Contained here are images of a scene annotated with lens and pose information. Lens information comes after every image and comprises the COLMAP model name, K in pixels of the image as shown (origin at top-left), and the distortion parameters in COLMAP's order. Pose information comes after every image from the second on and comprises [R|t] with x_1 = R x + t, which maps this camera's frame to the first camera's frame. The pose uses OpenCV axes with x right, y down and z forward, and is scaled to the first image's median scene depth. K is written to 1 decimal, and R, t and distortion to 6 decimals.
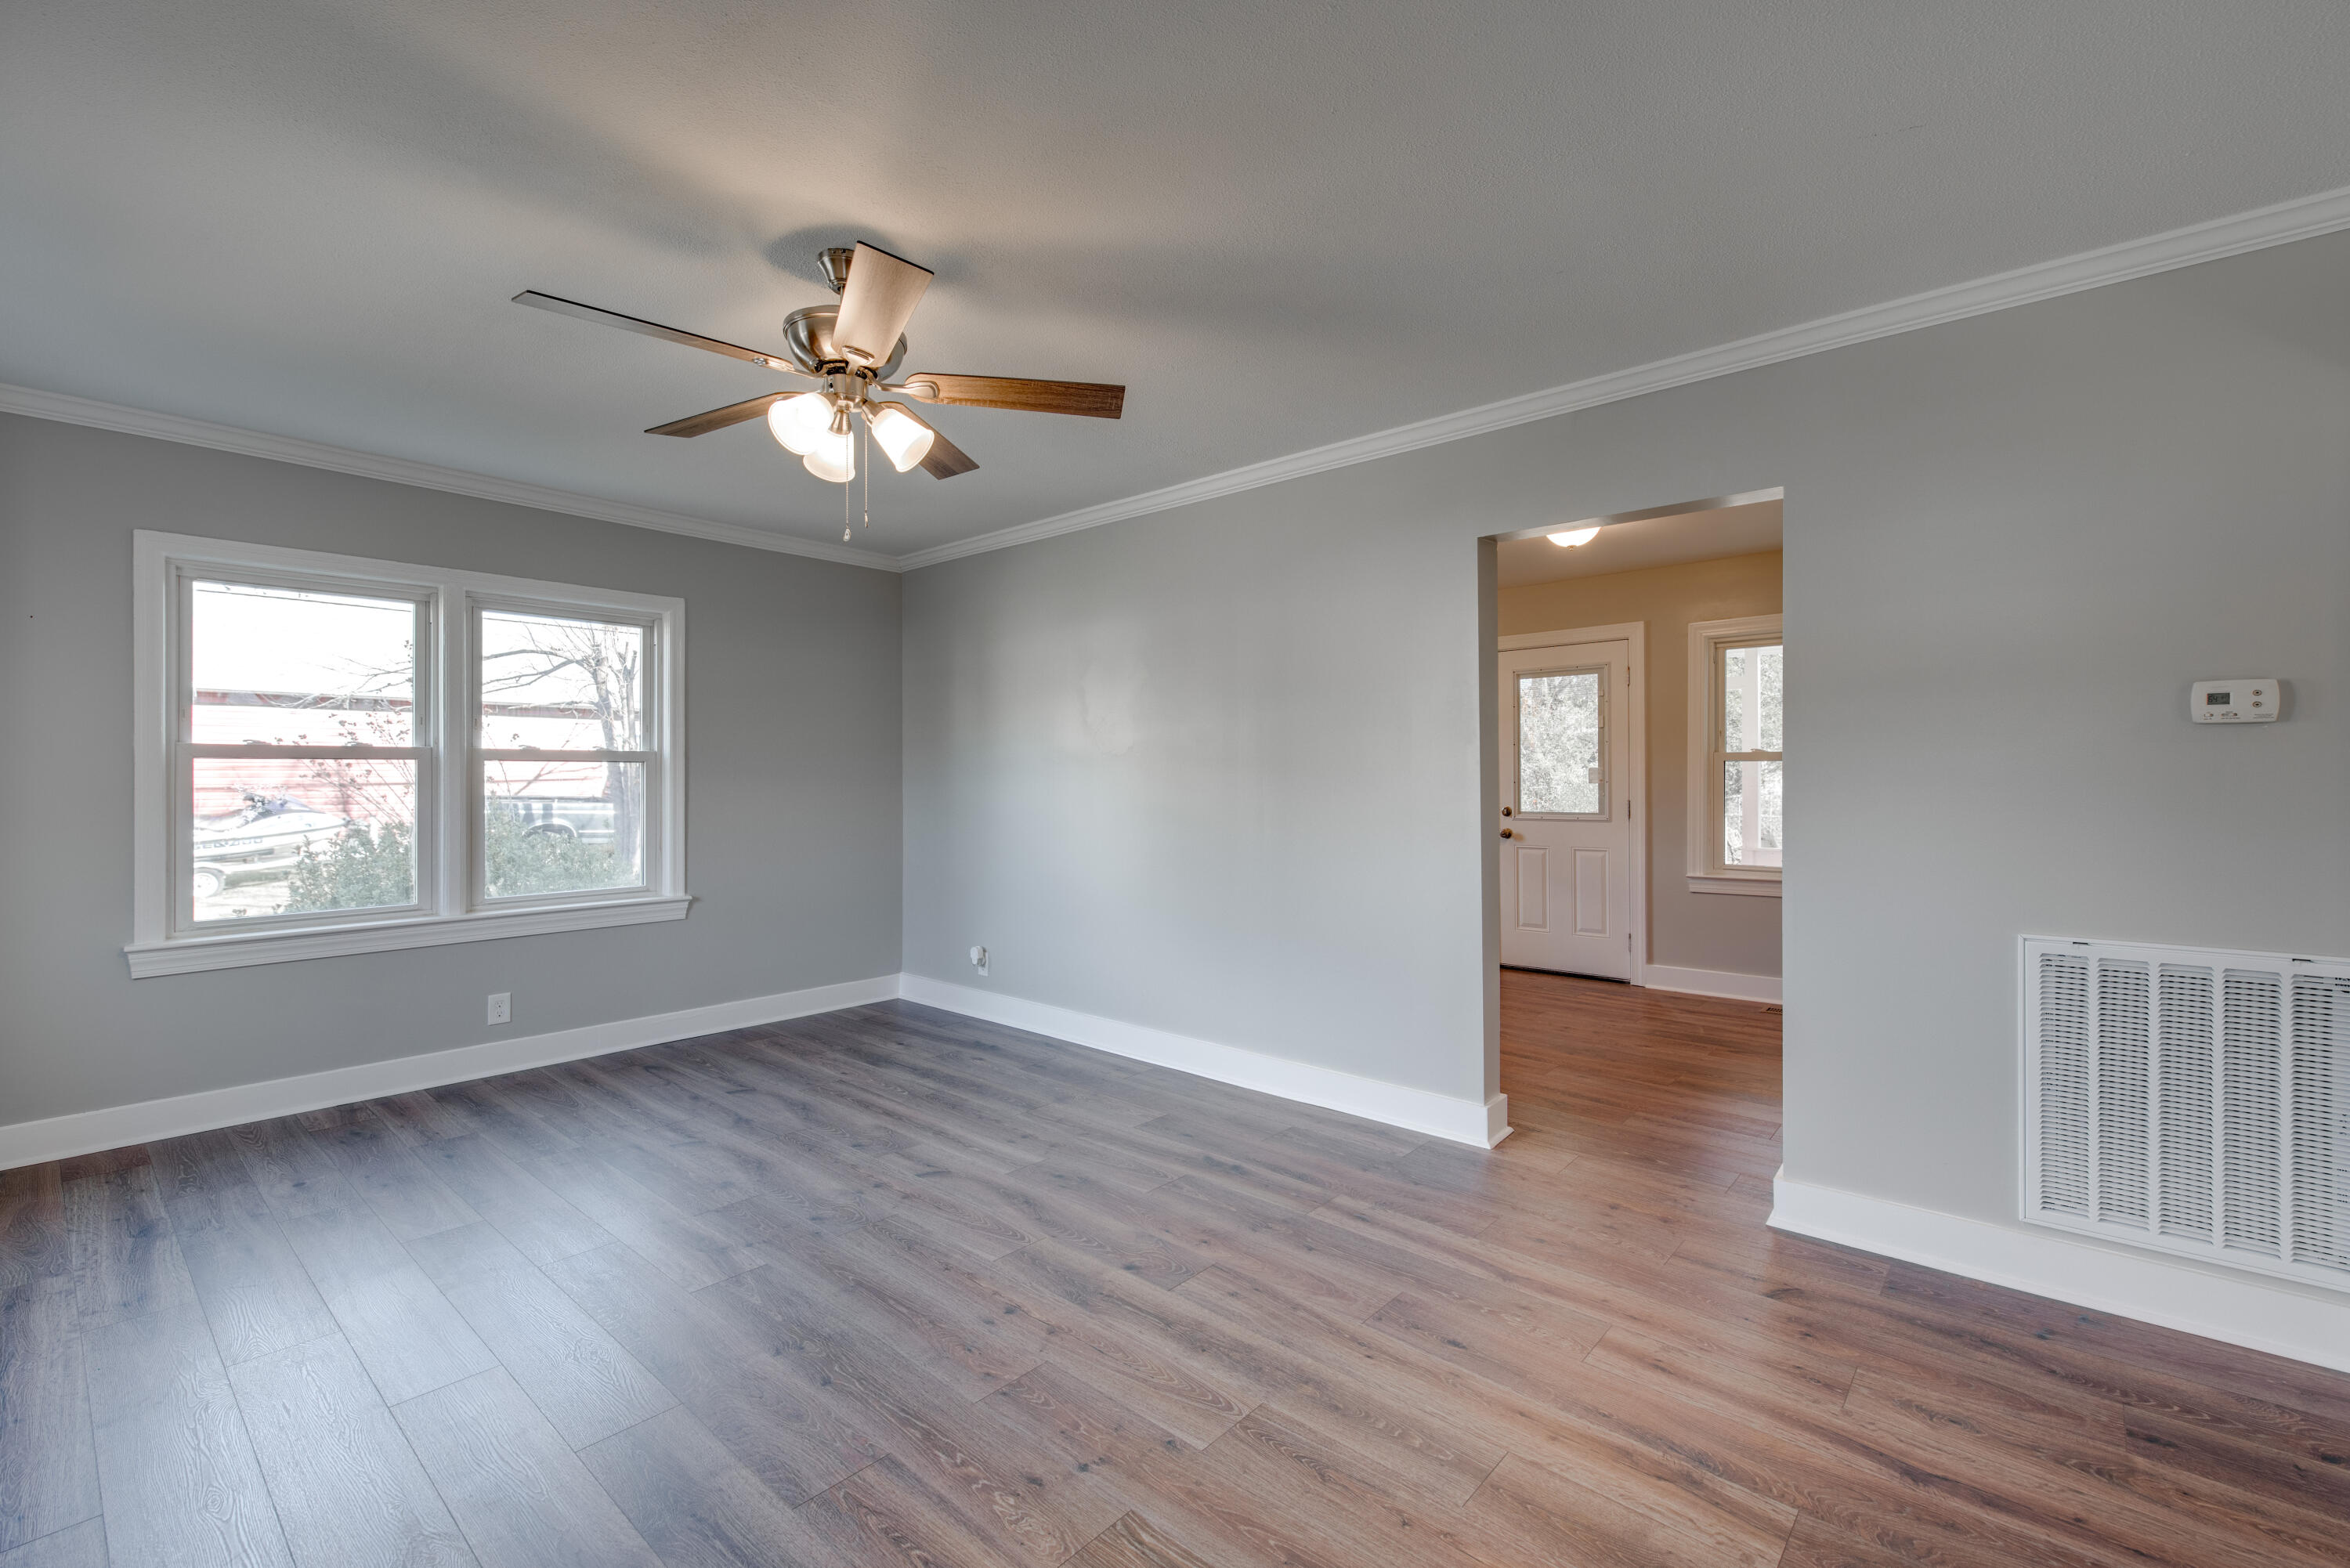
lens RADIAL K [[1006.2, 0, 1181.4], [0, 1006.2, 782.4], [0, 0, 1]] dist [0.002501, -0.000161]
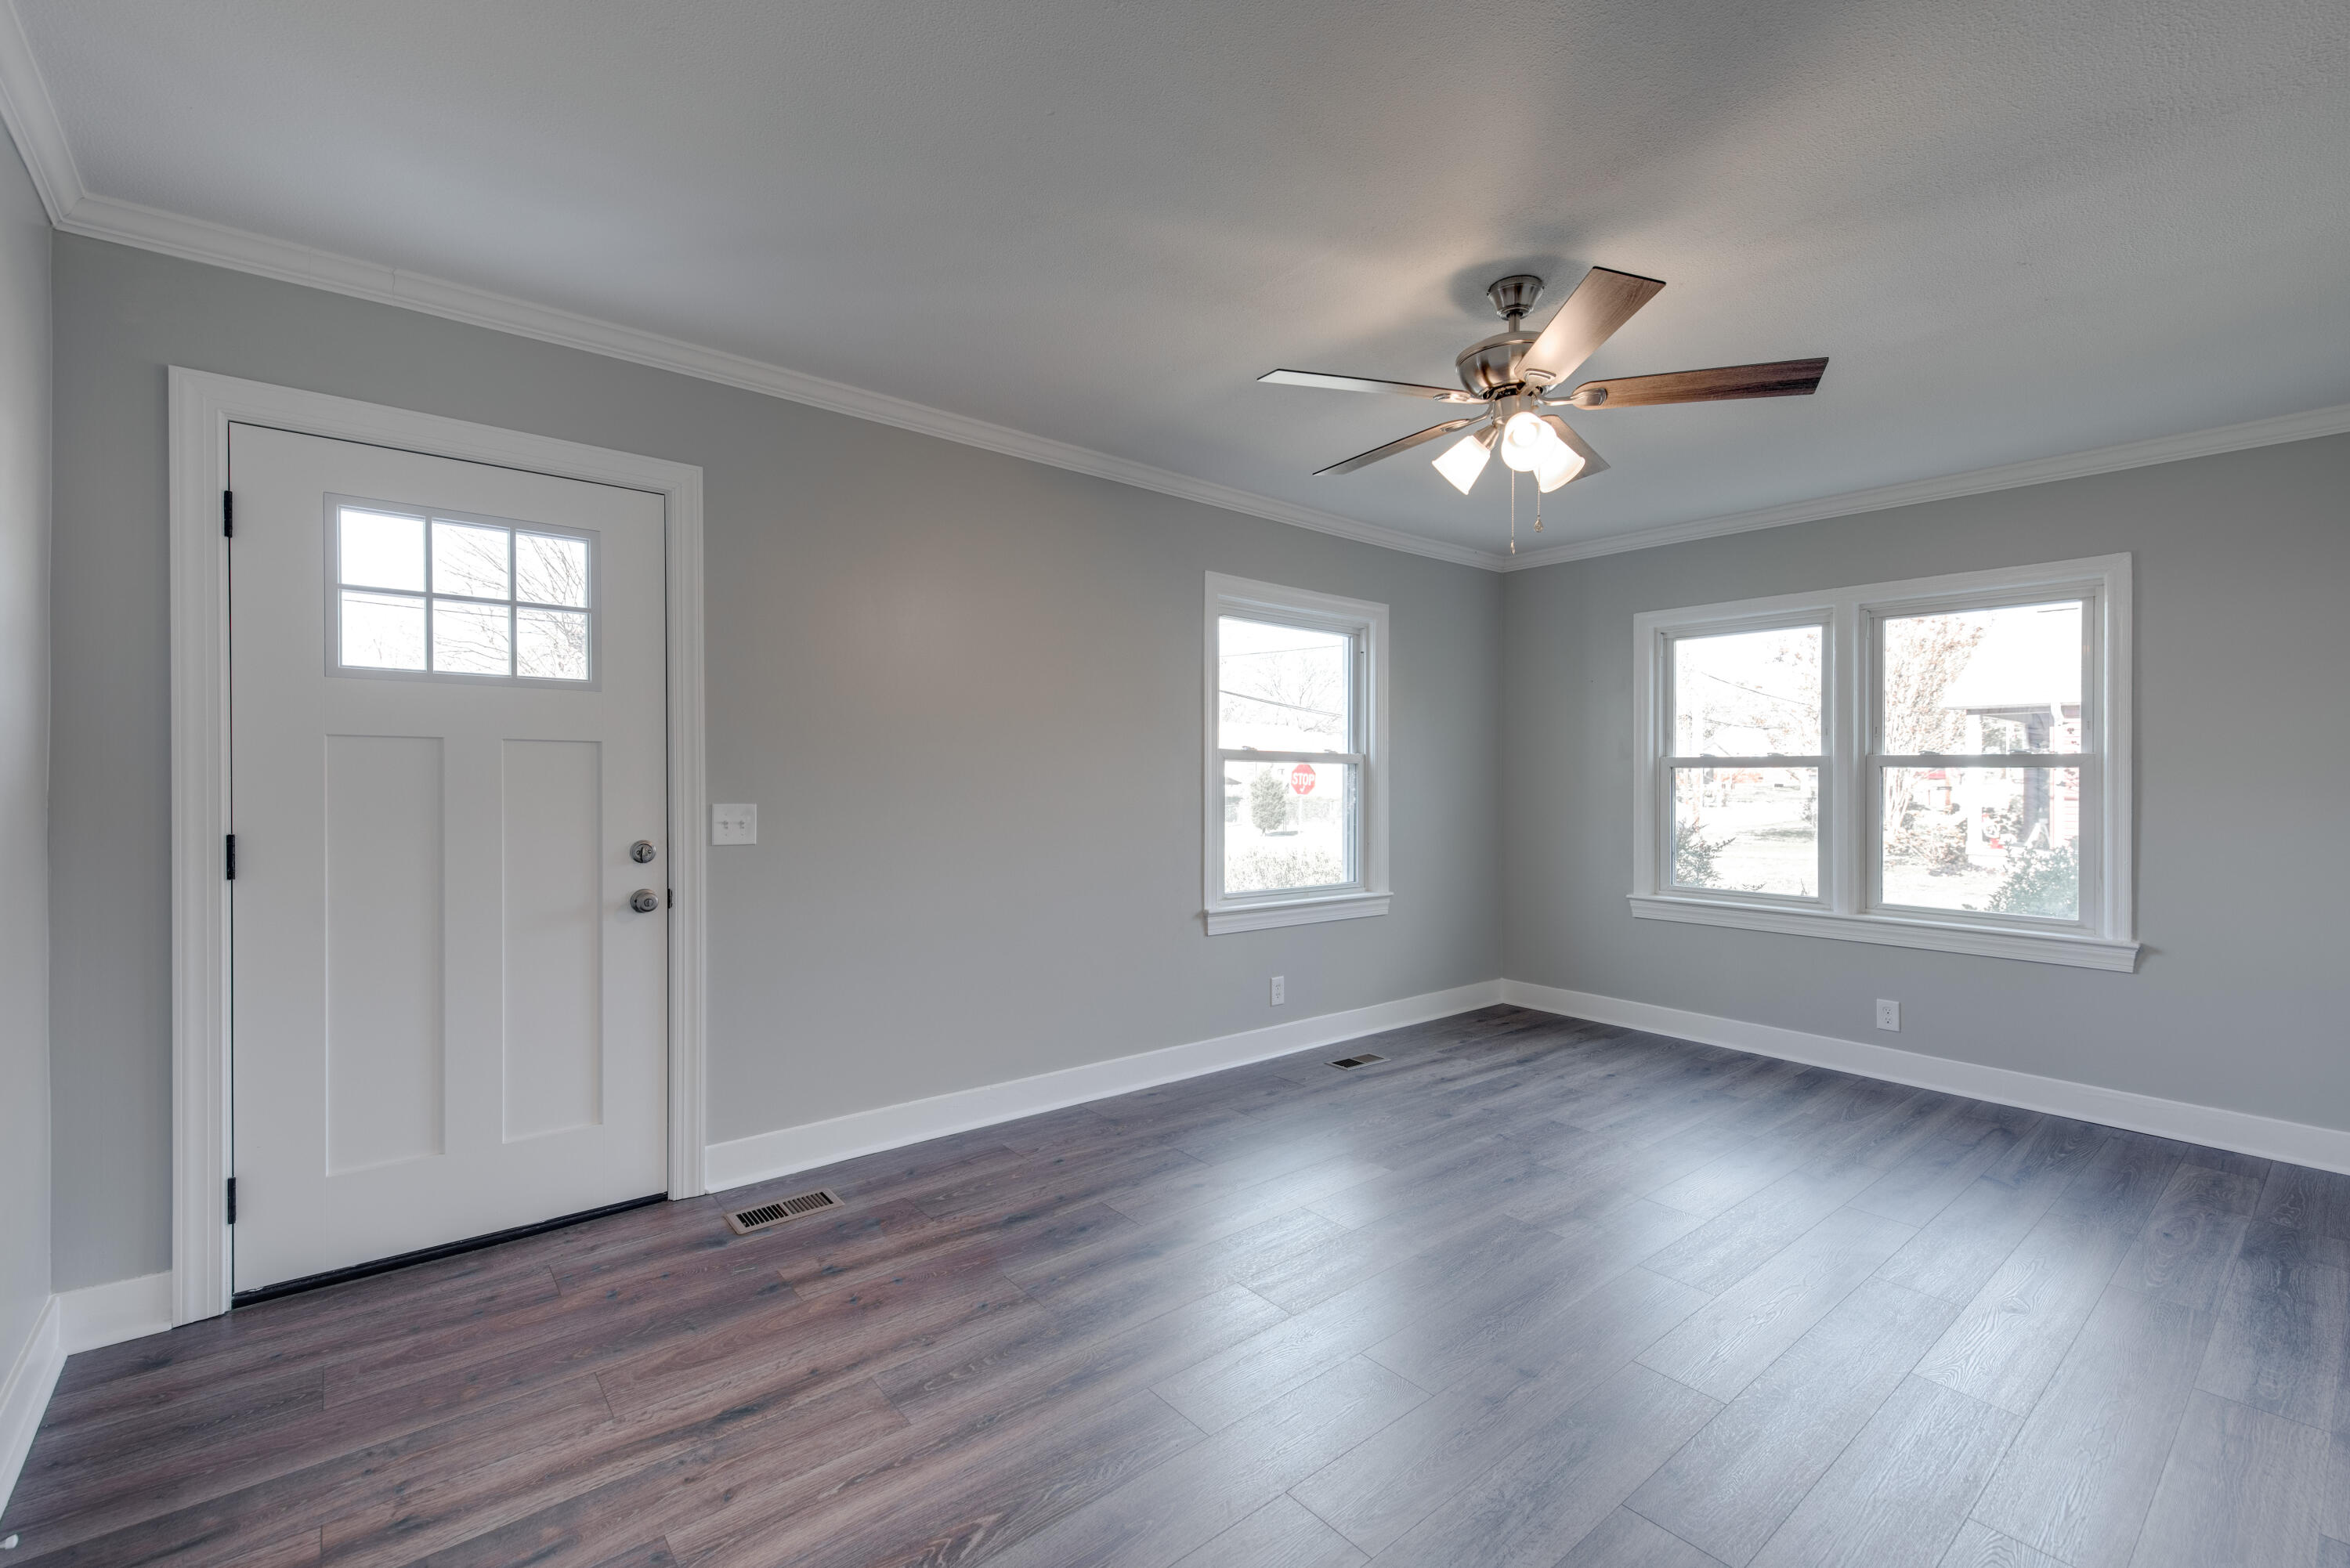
lens RADIAL K [[1006.2, 0, 1181.4], [0, 1006.2, 782.4], [0, 0, 1]] dist [0.002501, -0.000161]
pose [[-0.160899, 0.002528, -0.986968, 0.619876], [-0.018339, 0.999816, 0.005551, 0.001227], [0.986801, 0.018993, -0.160823, 0.681372]]
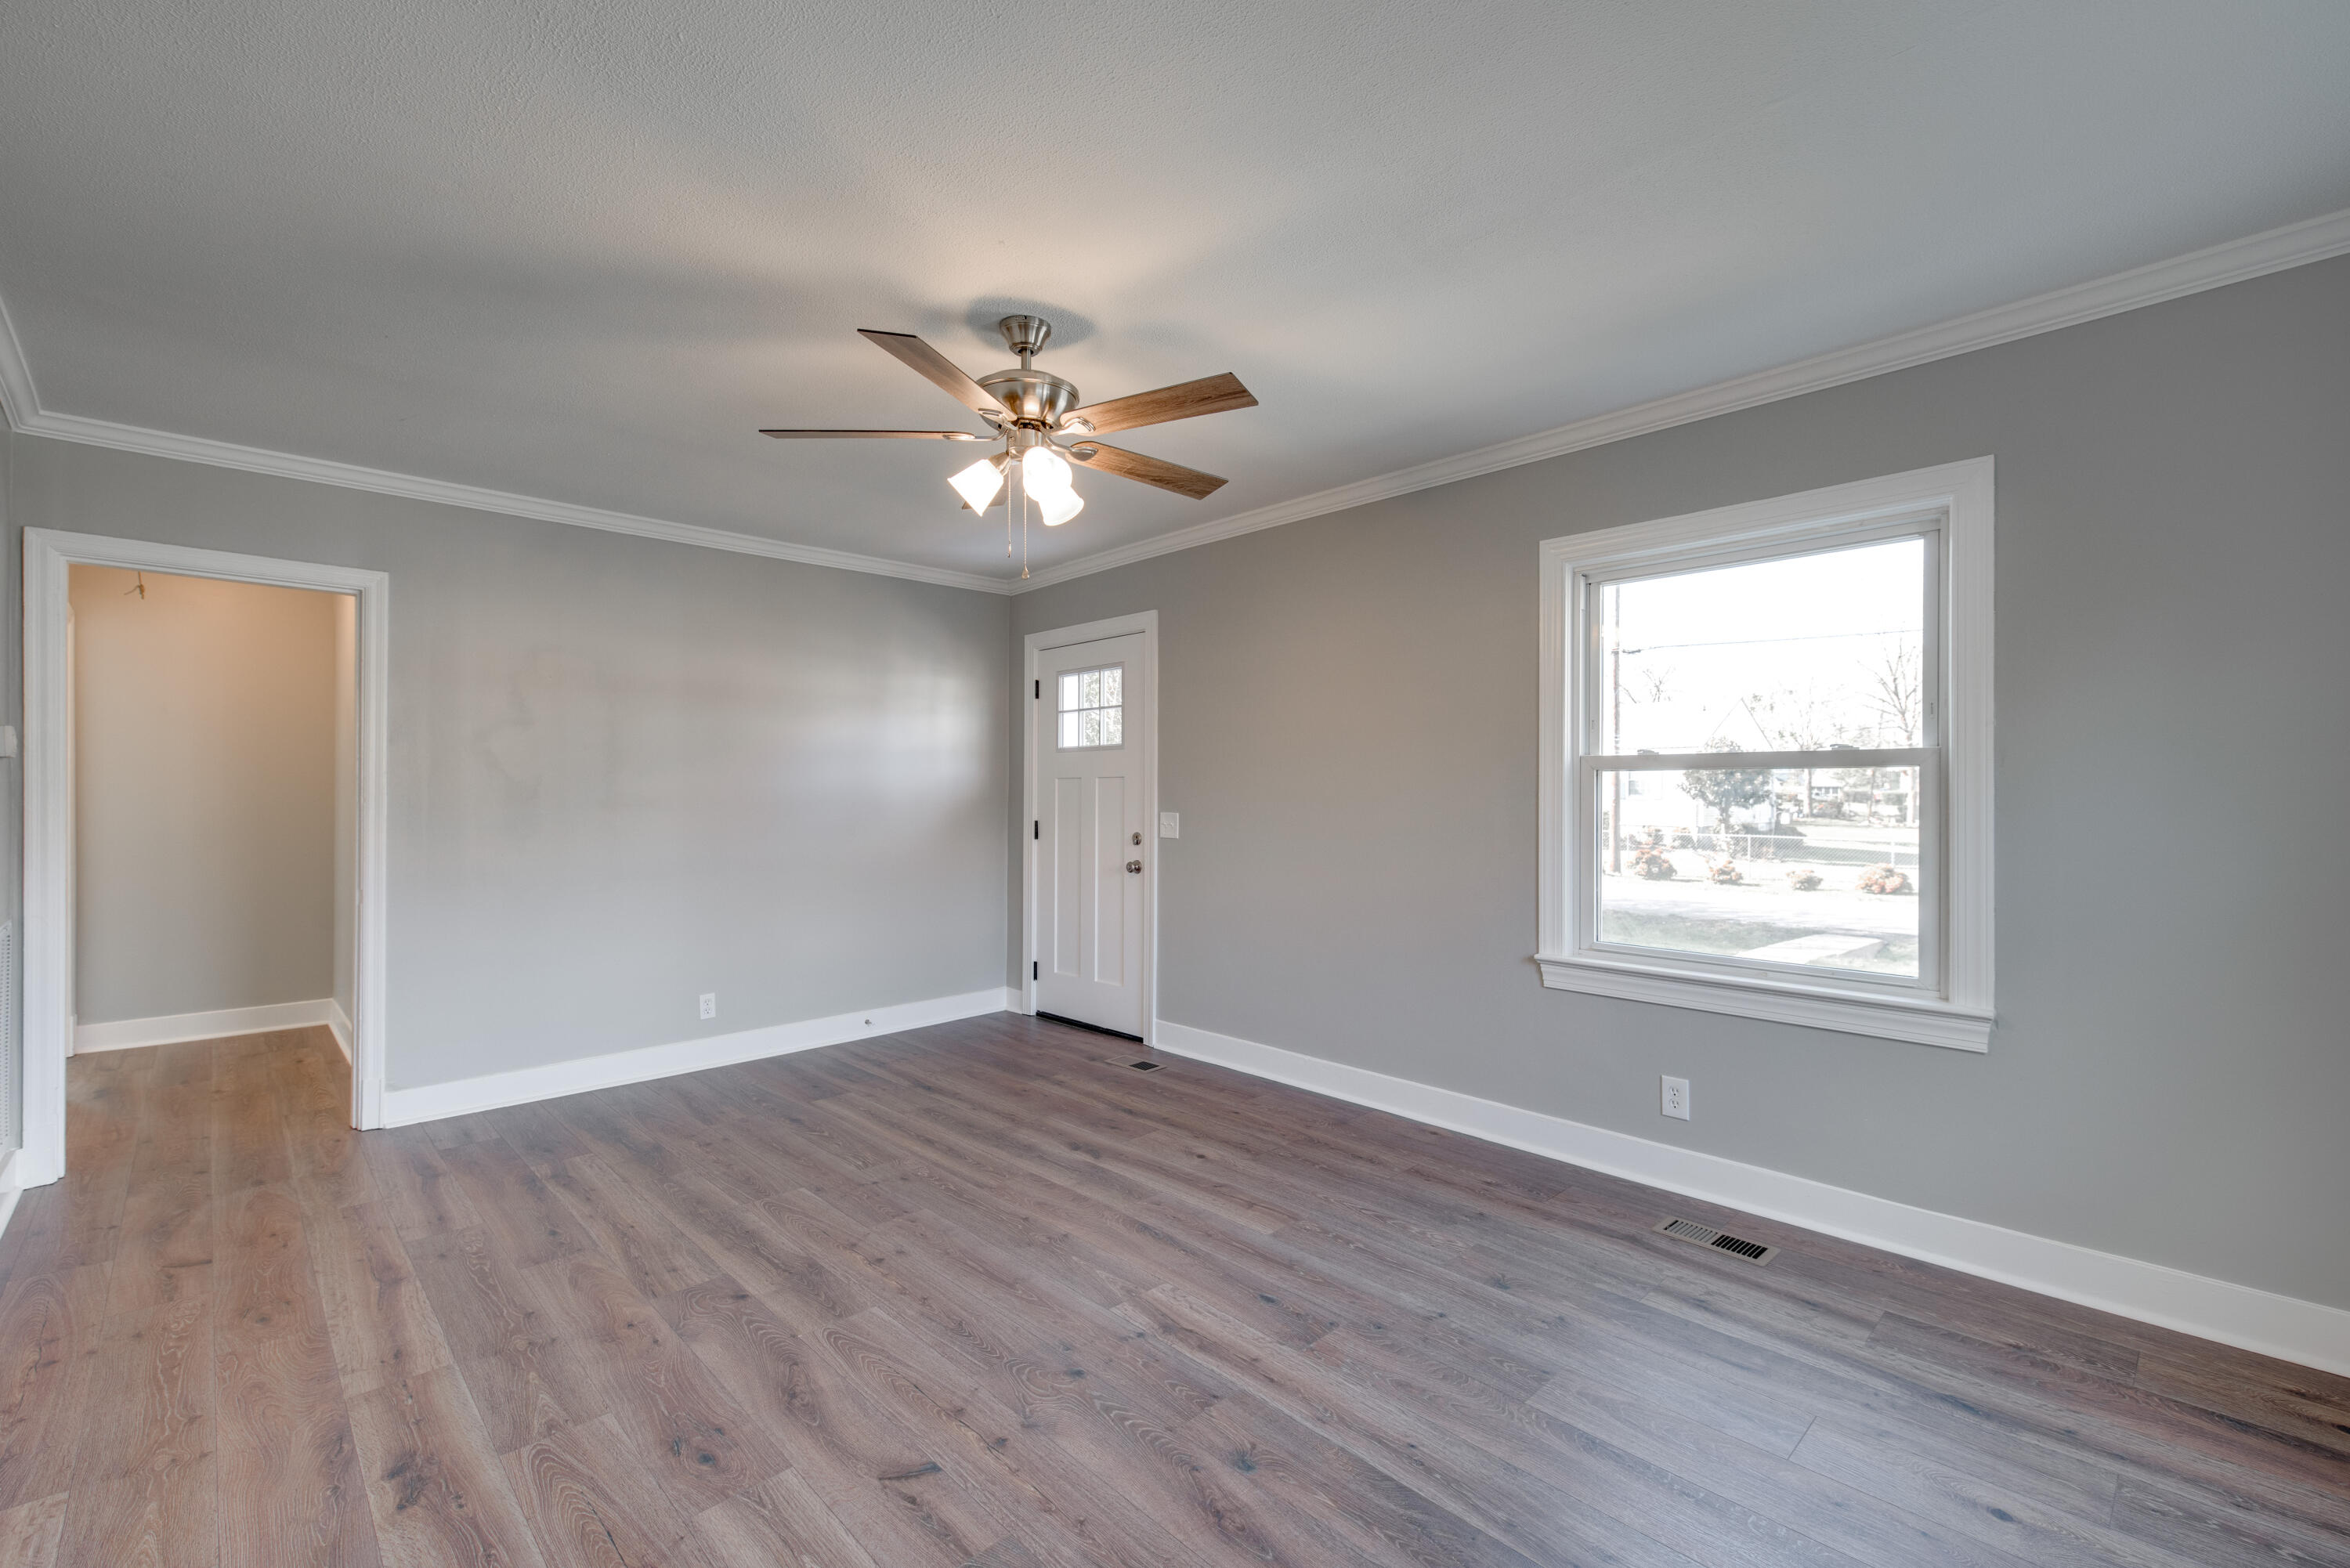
lens RADIAL K [[992.5, 0, 1172.8], [0, 992.5, 793.3], [0, 0, 1]] dist [0.000413, -0.000069]
pose [[-0.995678, 0.002036, 0.092853, -0.495772], [0.003255, 0.999910, 0.012984, -0.015530], [-0.092819, 0.013230, -0.995595, 1.699878]]
